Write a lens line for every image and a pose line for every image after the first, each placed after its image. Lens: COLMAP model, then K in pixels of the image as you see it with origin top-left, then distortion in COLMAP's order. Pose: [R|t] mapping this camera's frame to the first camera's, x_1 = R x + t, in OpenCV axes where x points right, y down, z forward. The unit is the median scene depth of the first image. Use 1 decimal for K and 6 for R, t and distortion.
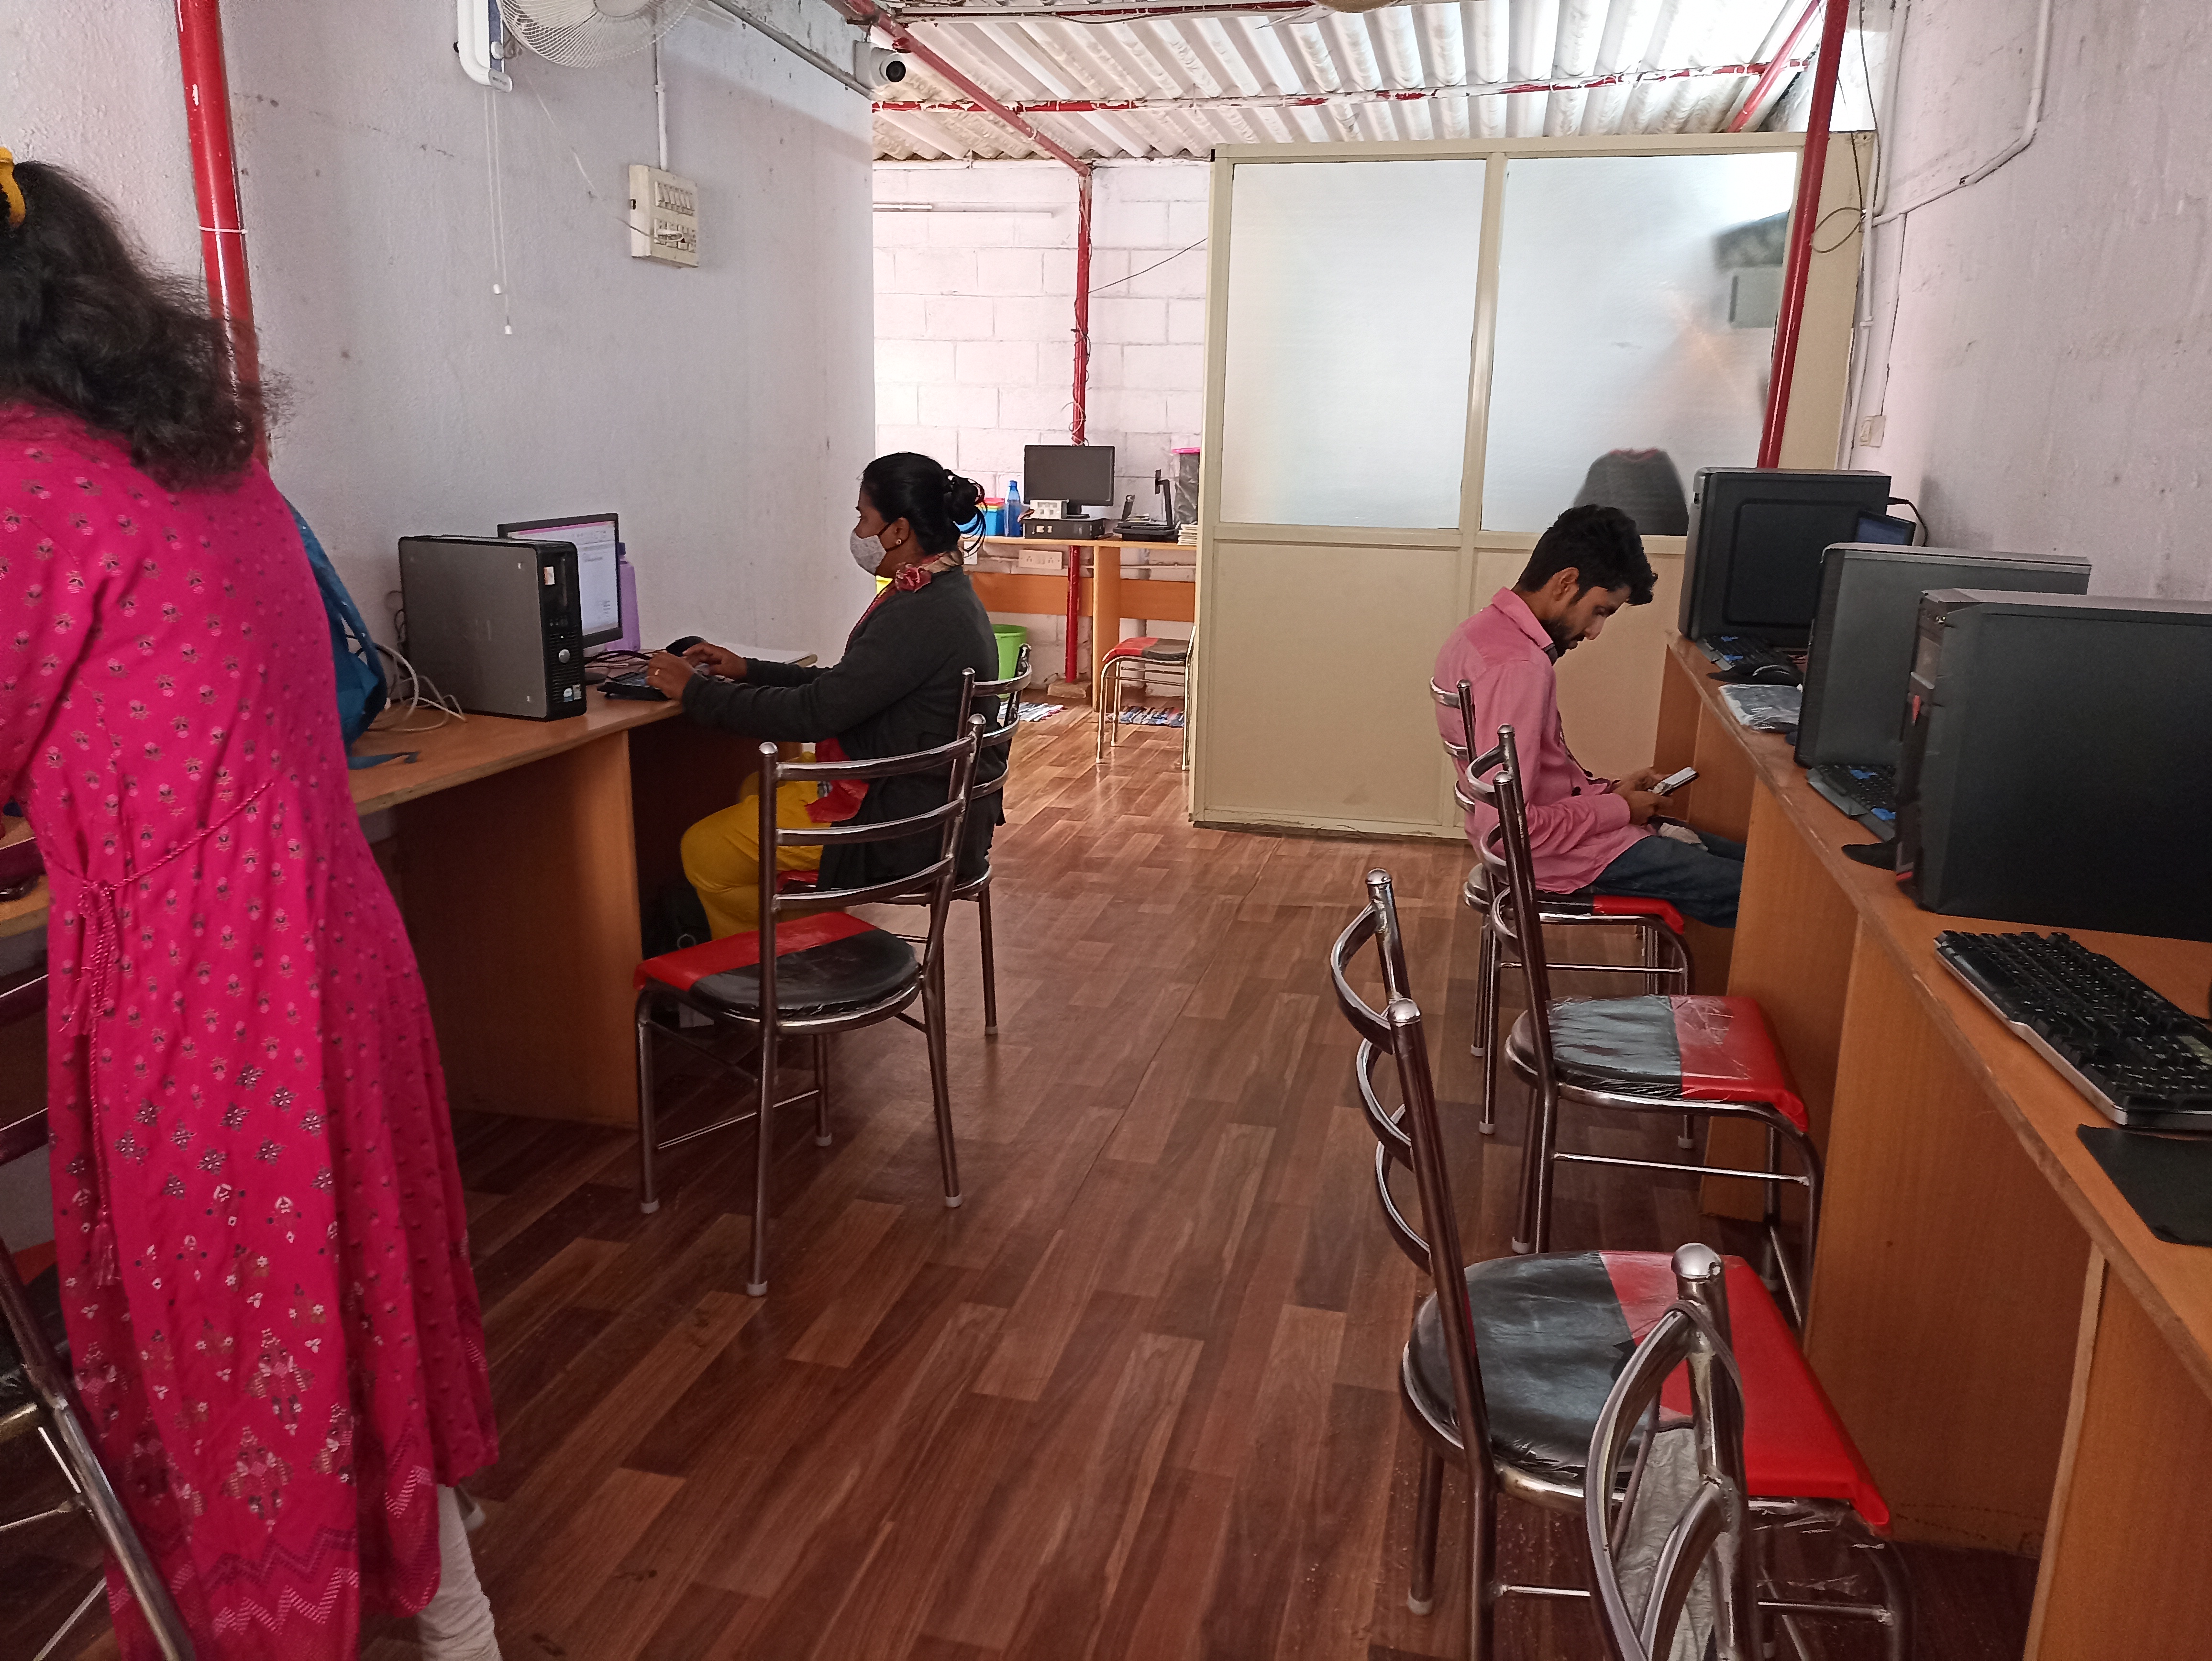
lens RADIAL K [[1624.7, 0, 1107.3], [0, 1624.7, 817.9], [0, 0, 1]] dist [0.047146, -0.058934]
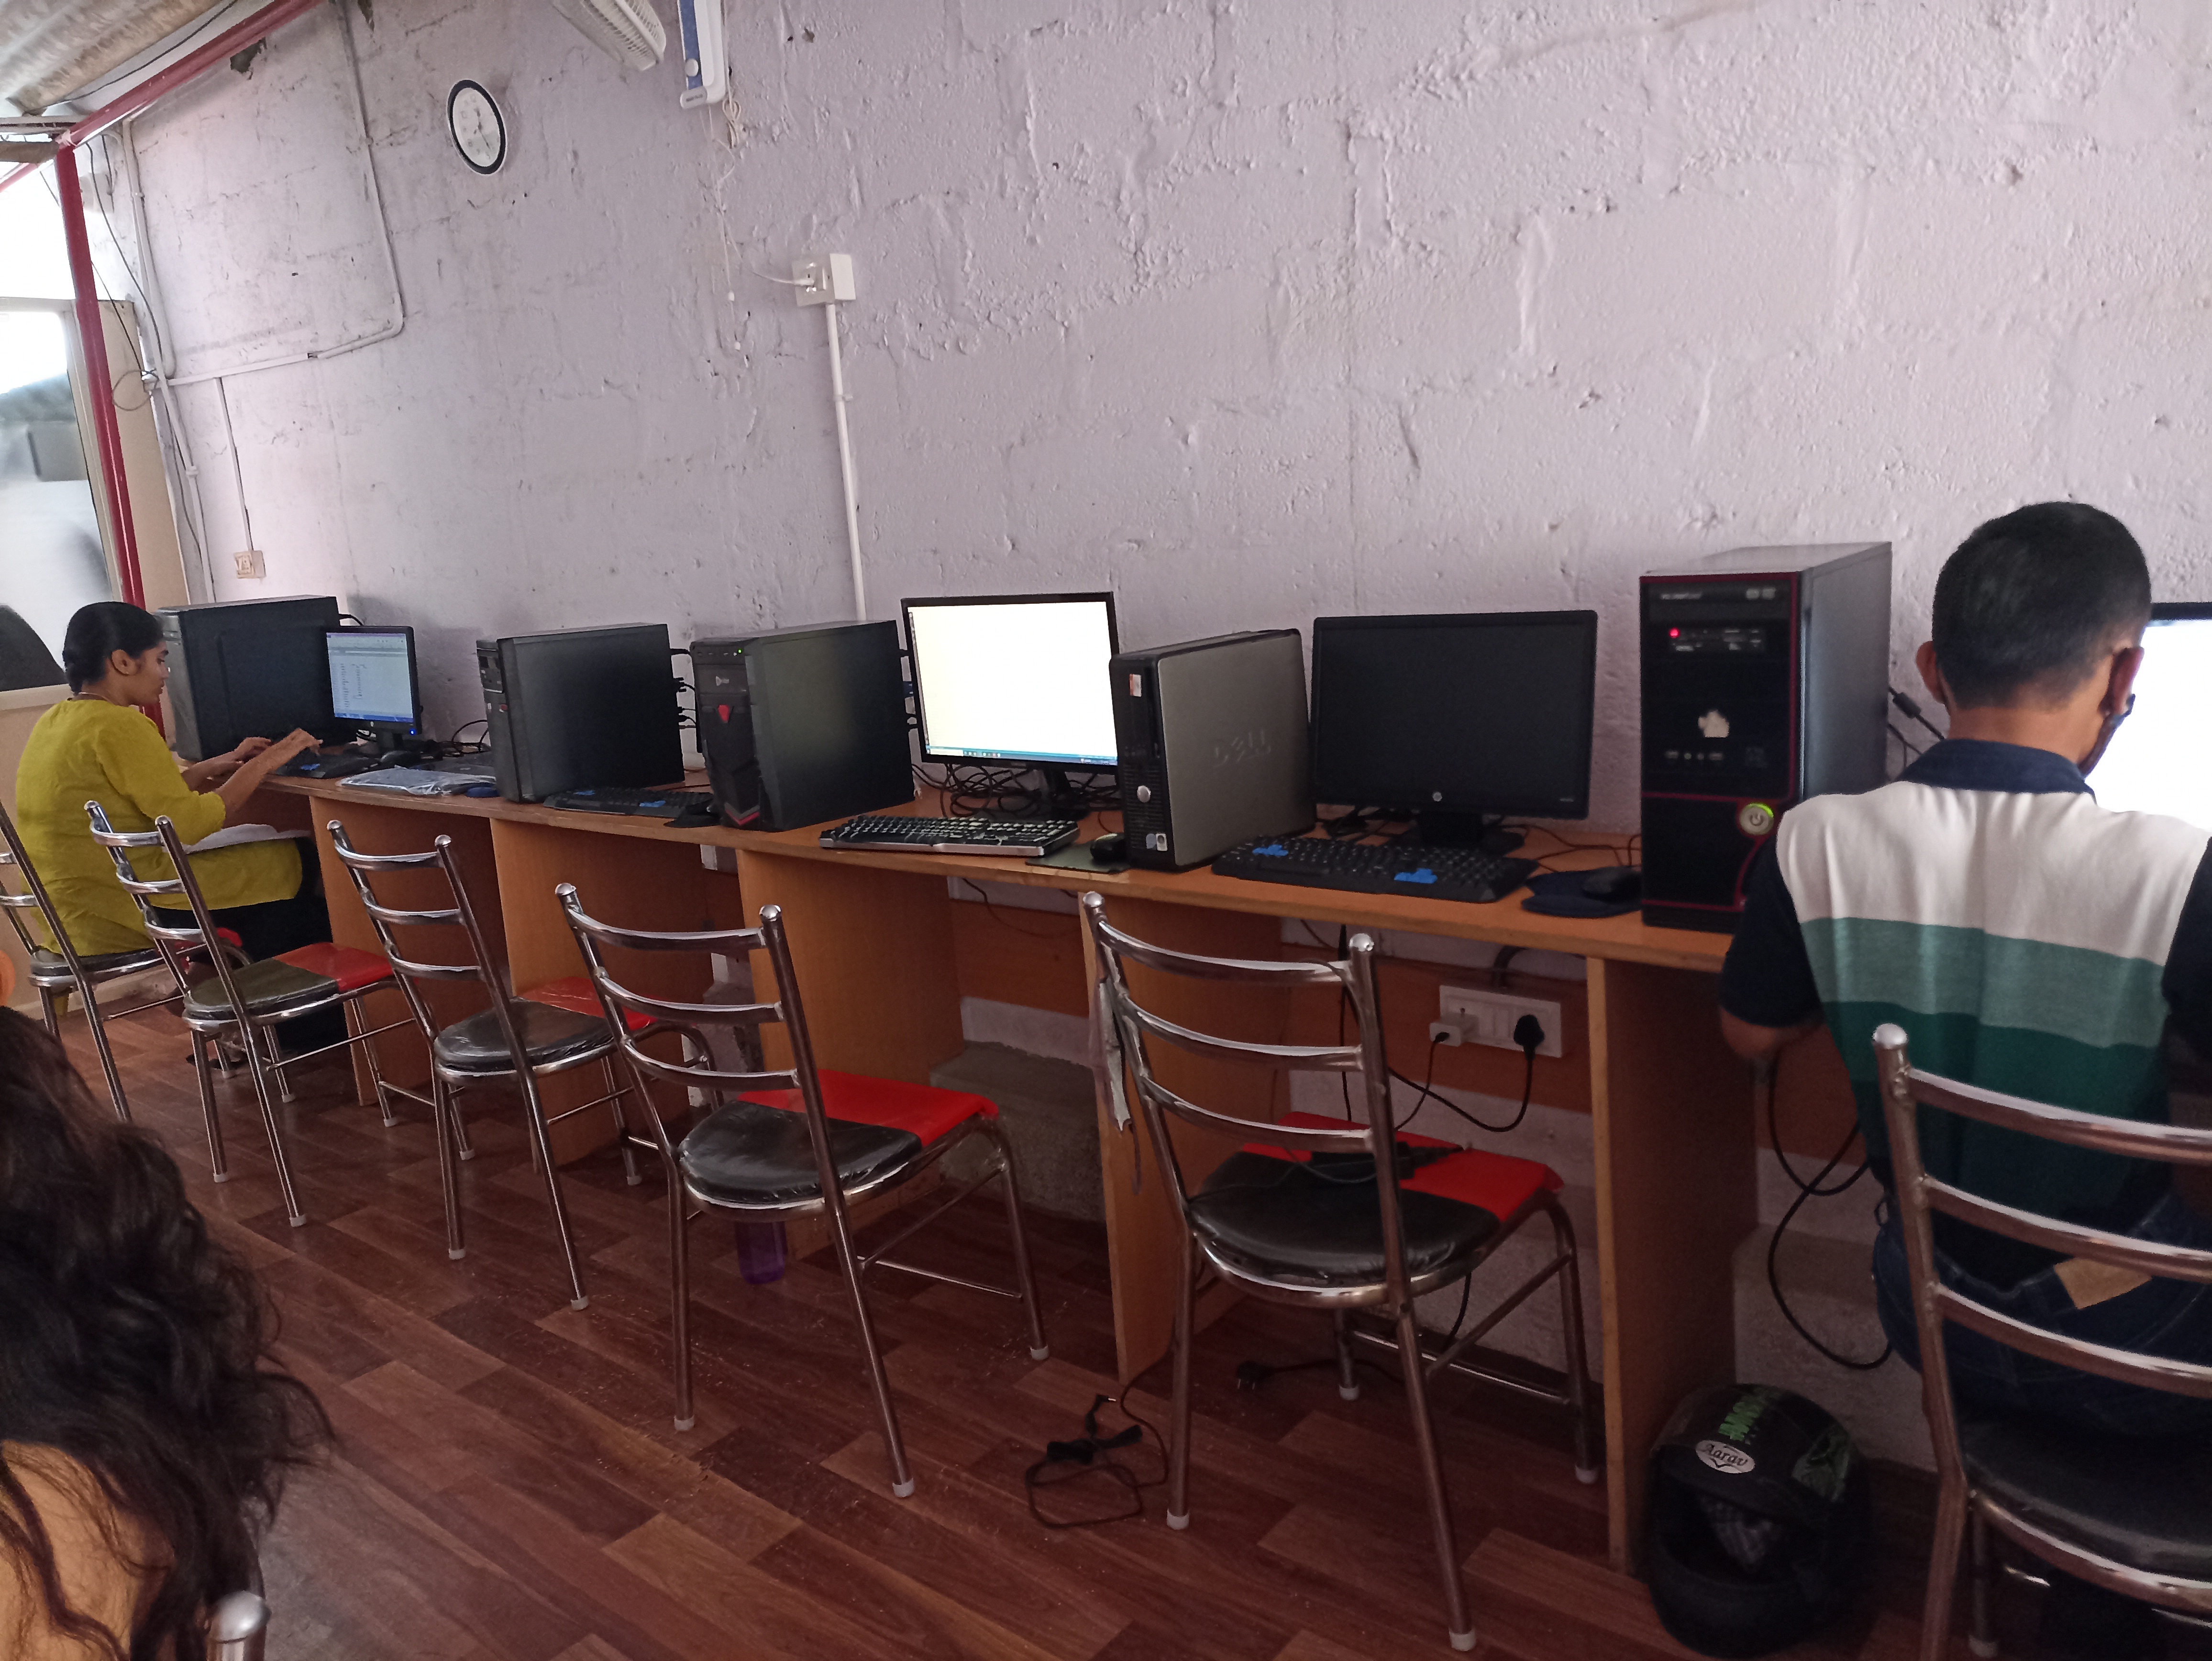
lens RADIAL K [[1606.6, 0, 1112.1], [0, 1606.6, 812.9], [0, 0, 1]] dist [0.063201, -0.049539]
pose [[0.433329, -0.224984, 0.872702, -0.414569], [0.294984, 0.950407, 0.098546, -0.010755], [-0.851593, 0.214731, 0.478205, -0.016606]]
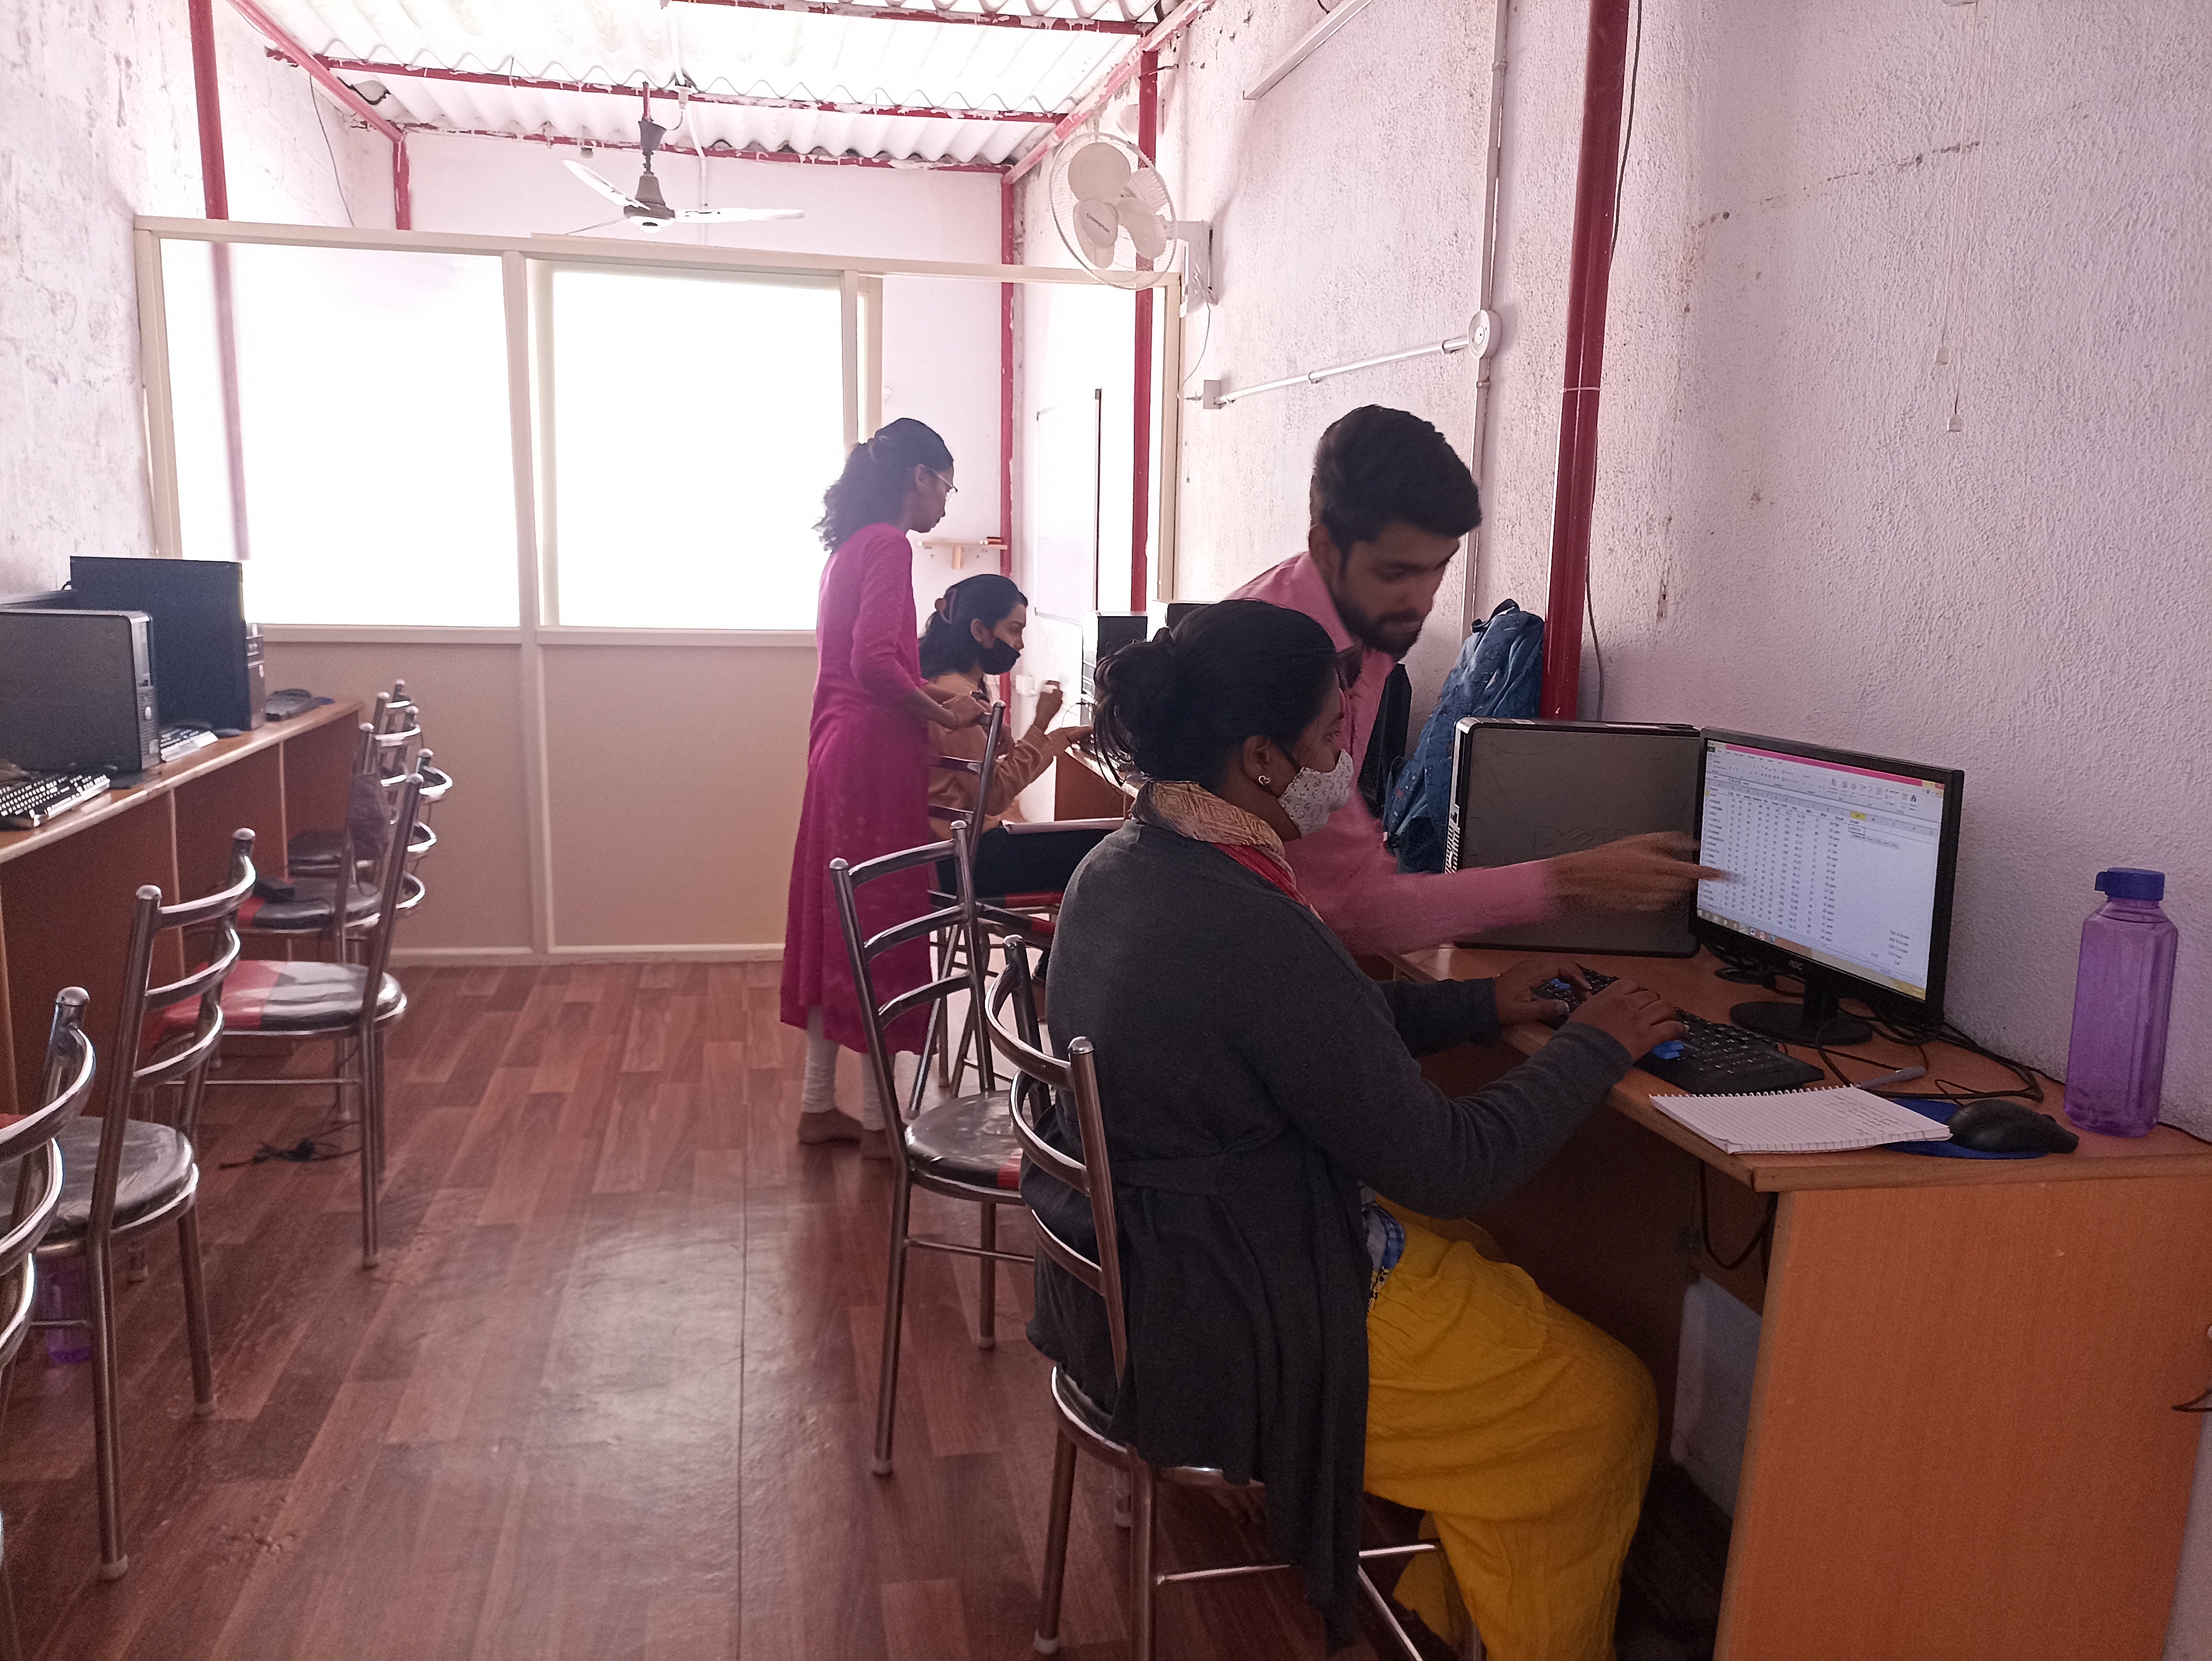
lens RADIAL K [[1625.5, 0, 1110.0], [0, 1625.5, 819.4], [0, 0, 1]] dist [0.041191, -0.035007]
pose [[-0.897042, 0.024837, -0.441246, 0.144353], [-0.150864, 0.921237, 0.358556, -0.341811], [0.415398, 0.388208, -0.822642, 1.439428]]
